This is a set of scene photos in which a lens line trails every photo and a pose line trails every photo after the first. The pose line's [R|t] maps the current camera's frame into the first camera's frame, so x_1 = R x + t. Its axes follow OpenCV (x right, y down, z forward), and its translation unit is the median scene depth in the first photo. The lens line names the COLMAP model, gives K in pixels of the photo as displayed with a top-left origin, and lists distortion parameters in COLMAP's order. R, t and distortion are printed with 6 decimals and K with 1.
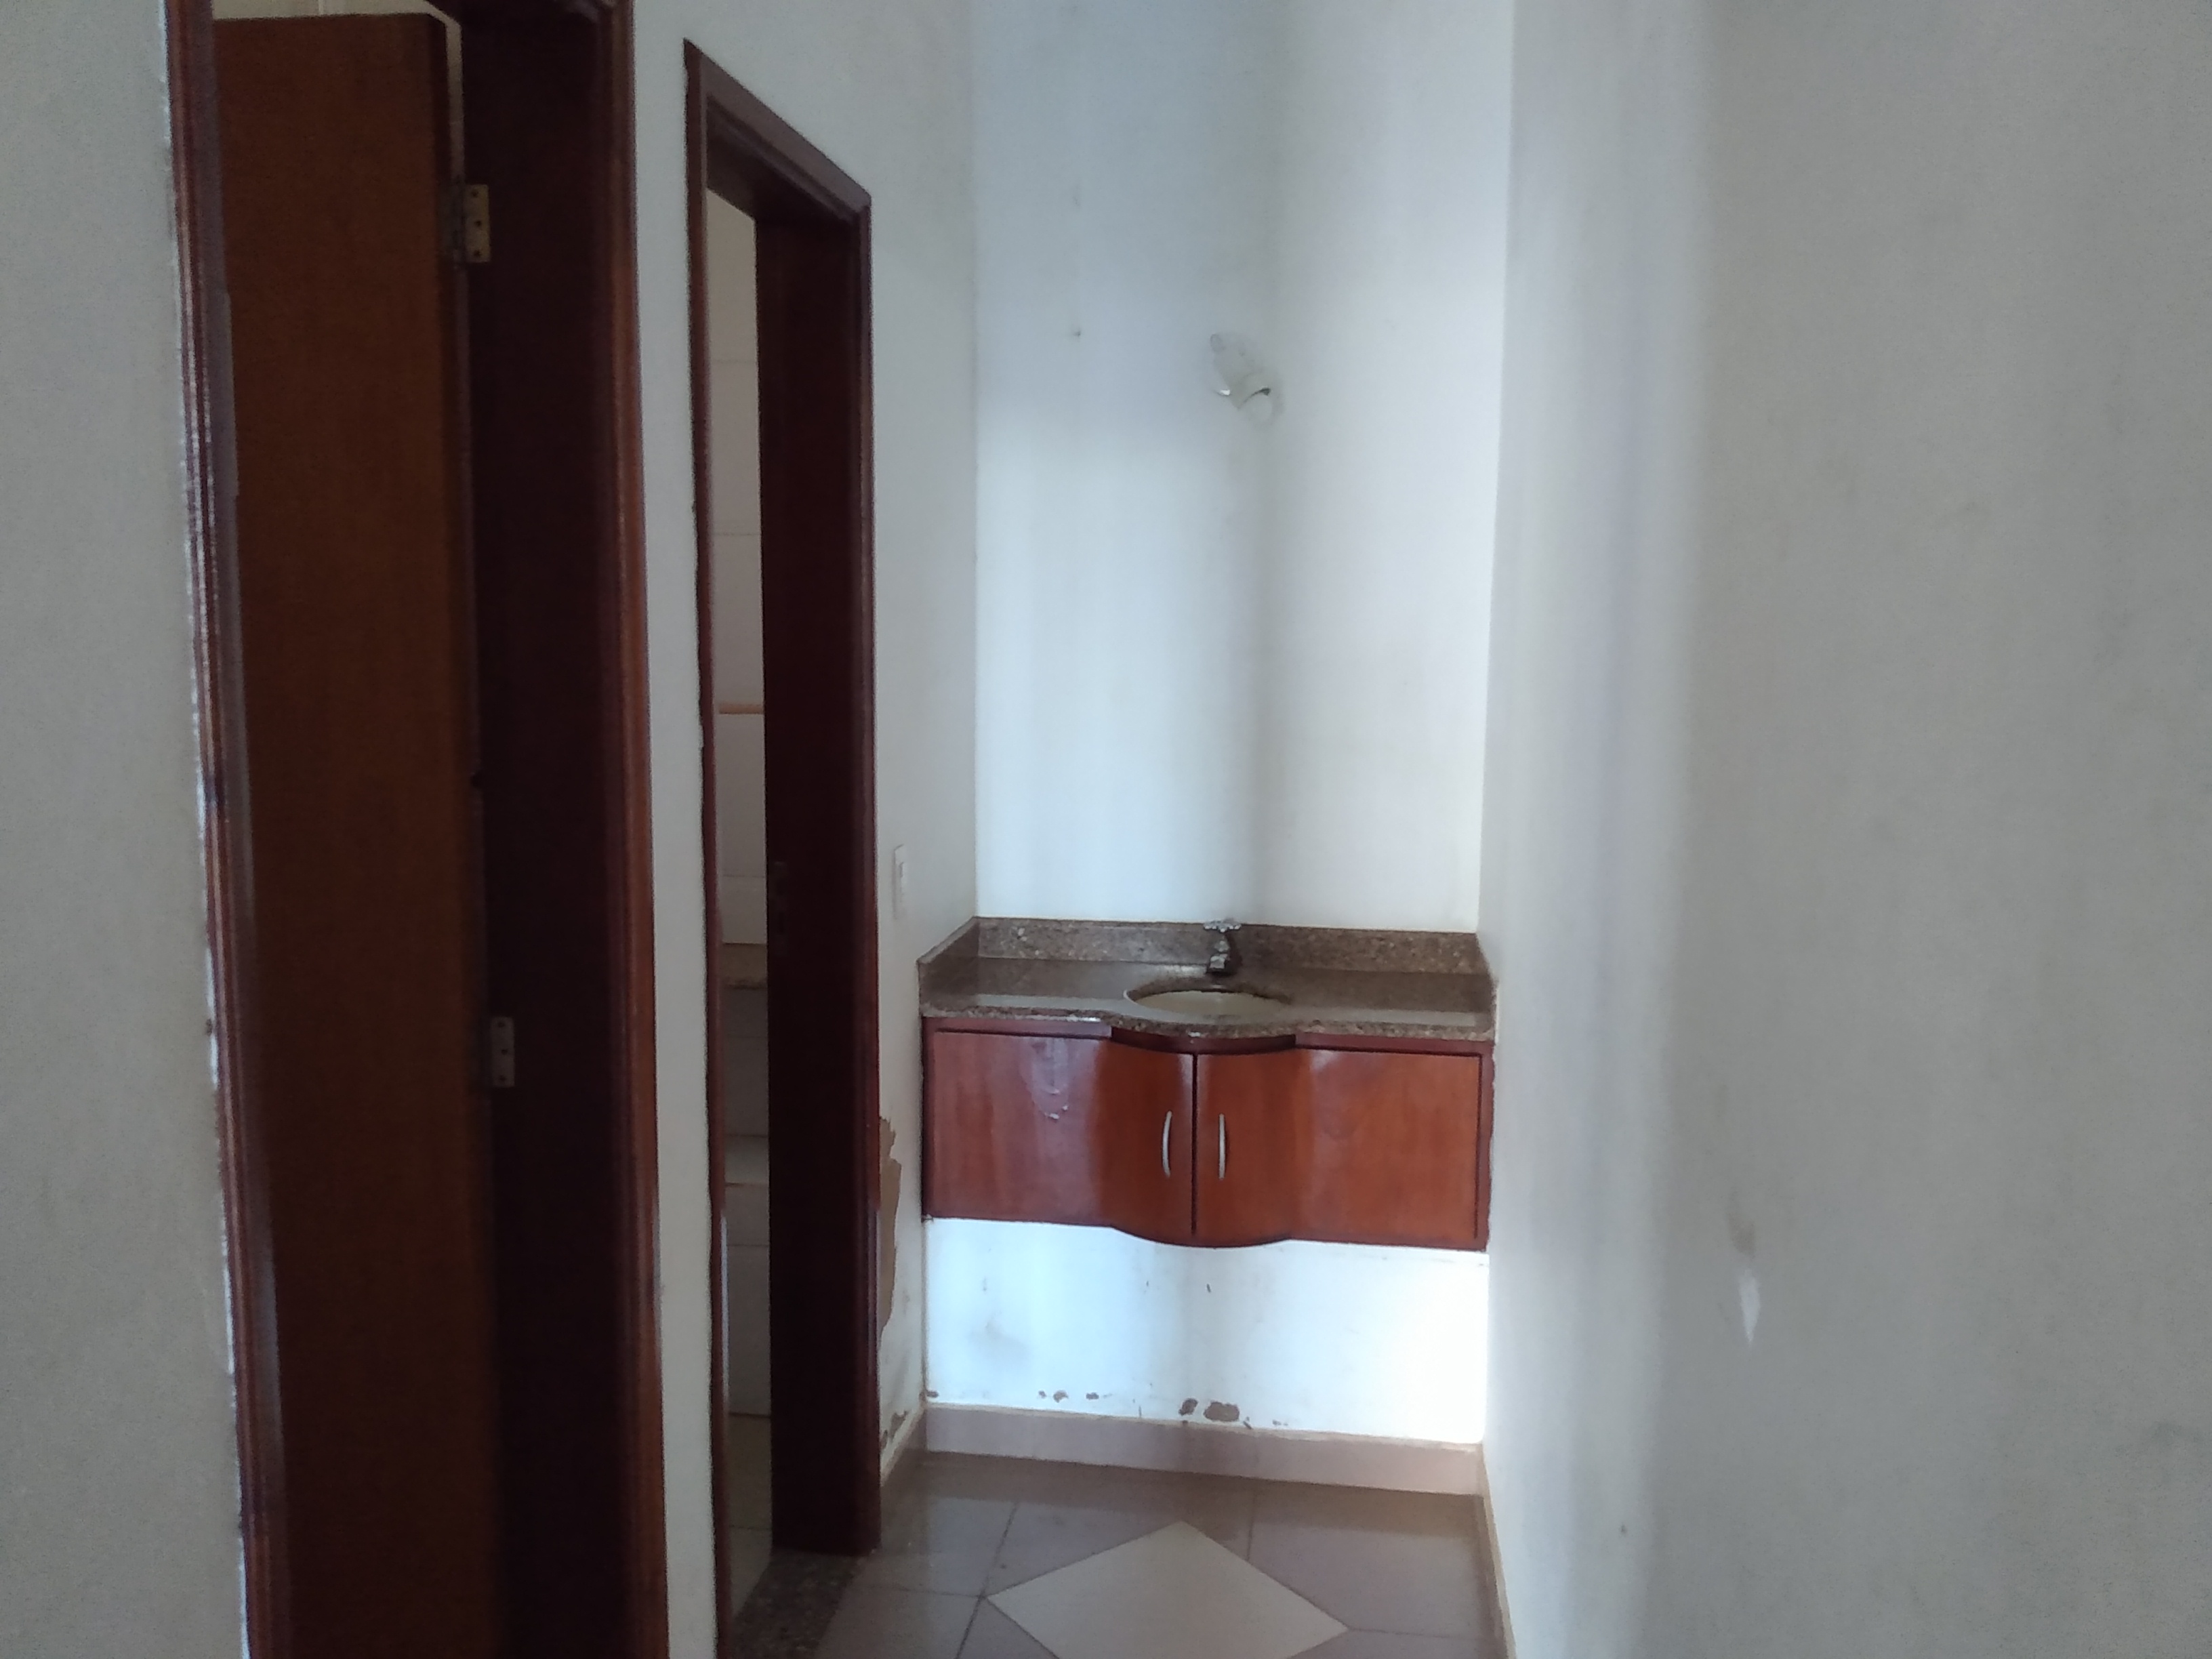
lens RADIAL K [[1734.4, 0, 1103.8], [0, 1734.4, 830.2], [0, 0, 1]] dist [0.057645, -0.070802]
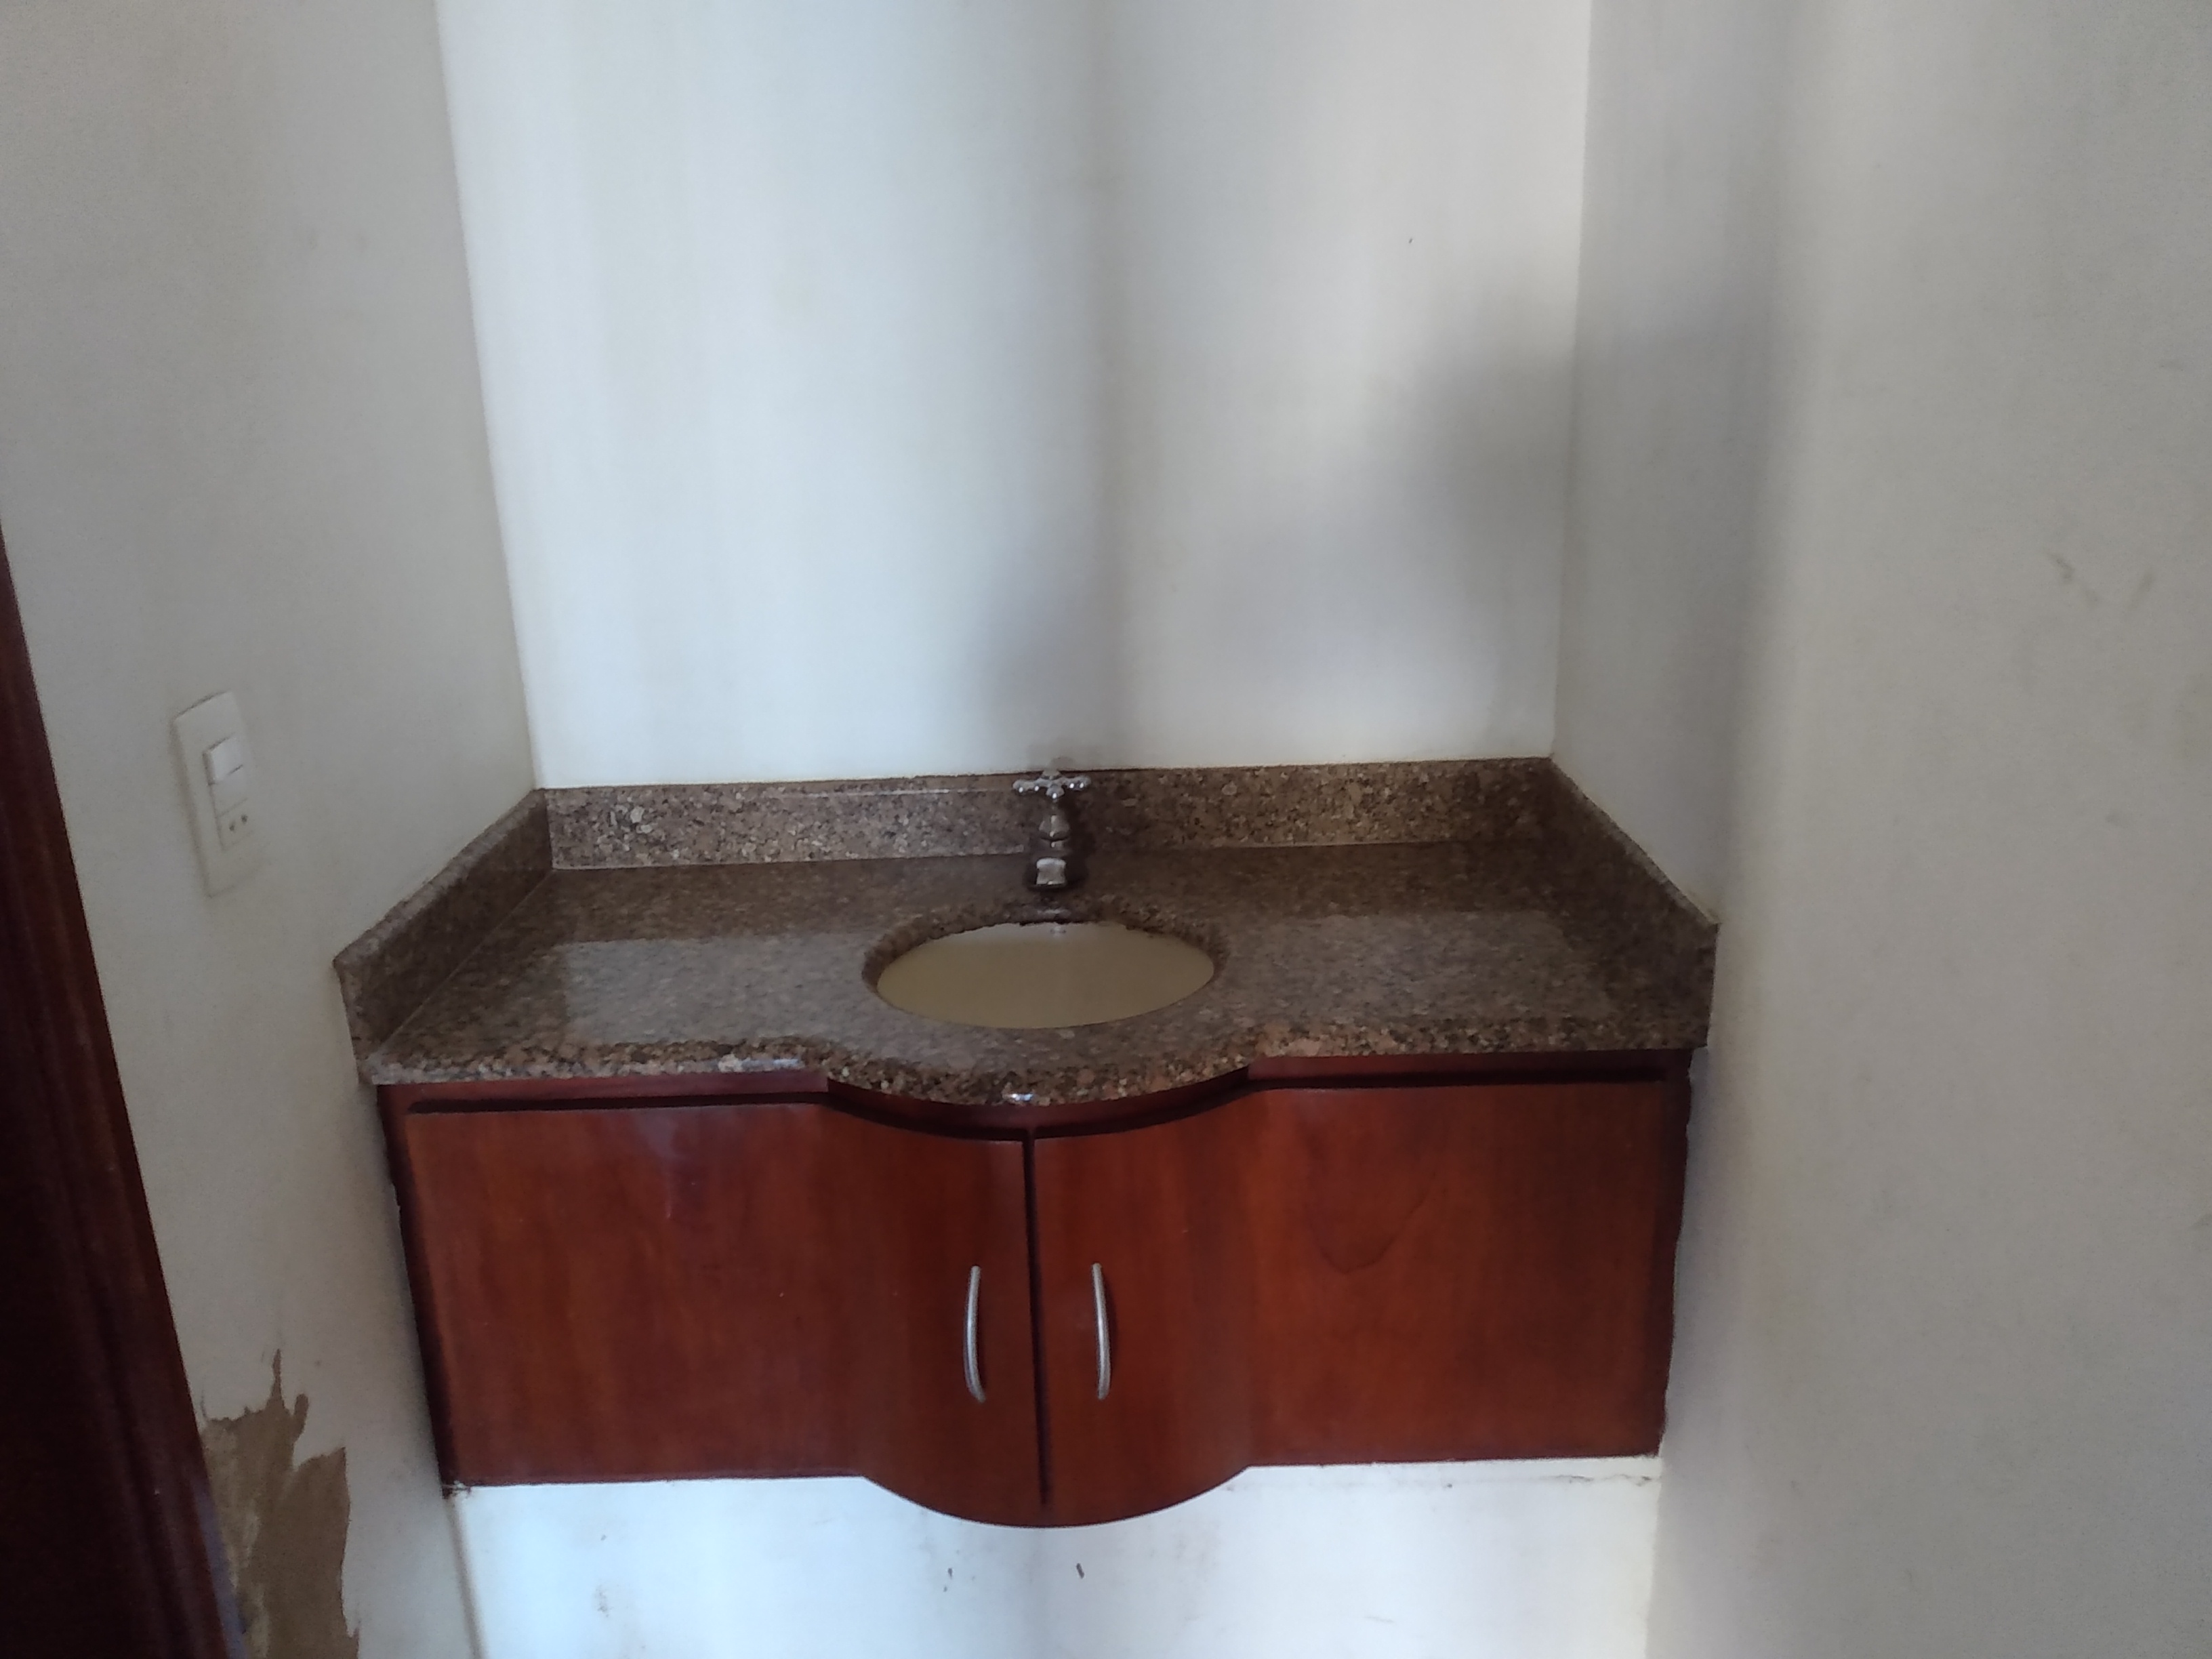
lens RADIAL K [[1734.4, 0, 1123.9], [0, 1734.4, 845.2], [0, 0, 1]] dist [0.057645, -0.070802]
pose [[0.987667, -0.079709, 0.134762, 0.021298], [0.054290, 0.981660, 0.182746, -0.015374], [-0.146858, -0.173176, 0.973880, 0.520056]]
